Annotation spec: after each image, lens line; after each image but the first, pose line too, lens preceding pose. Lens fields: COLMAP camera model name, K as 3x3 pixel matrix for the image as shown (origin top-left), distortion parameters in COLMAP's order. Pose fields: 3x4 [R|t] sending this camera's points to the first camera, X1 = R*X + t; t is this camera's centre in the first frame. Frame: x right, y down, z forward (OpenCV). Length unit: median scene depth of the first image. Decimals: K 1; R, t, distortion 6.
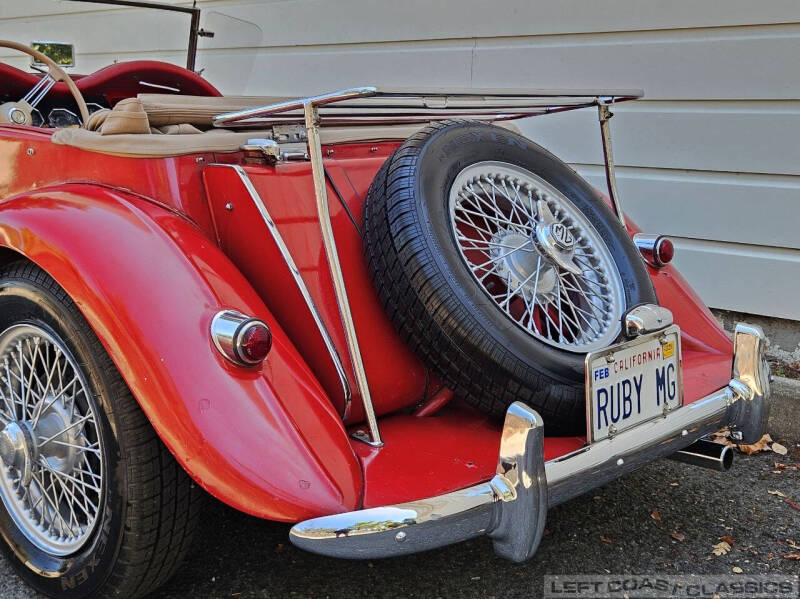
lens RADIAL K [[1066.1, 0, 385.7], [0, 1066.1, 304.3], [0, 0, 1]] dist [0.056658, -0.011472]
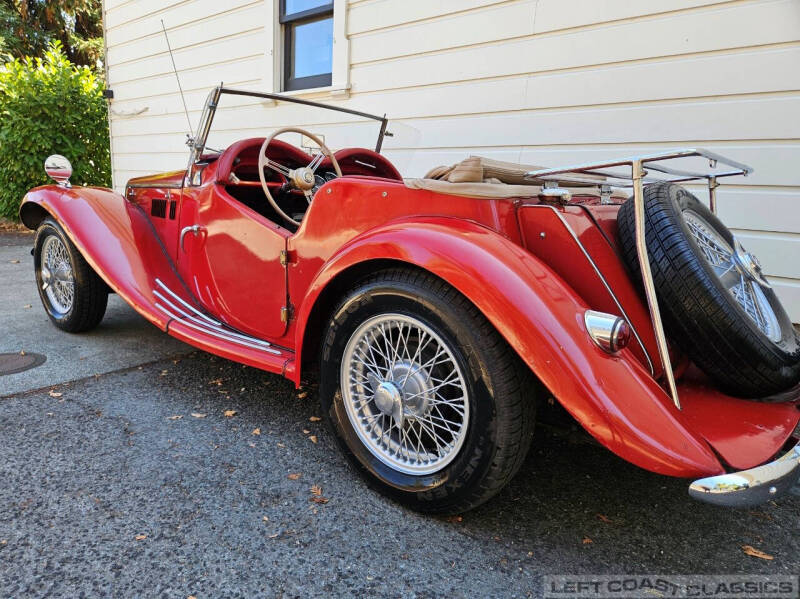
lens RADIAL K [[535.7, 0, 383.1], [0, 535.7, 298.5], [0, 0, 1]] dist [0.024204, 0.000070]
pose [[0.998217, 0.024465, 0.054436, -0.389436], [-0.025102, 0.999624, 0.011040, -0.008952], [-0.054146, -0.012387, 0.998456, 0.288634]]
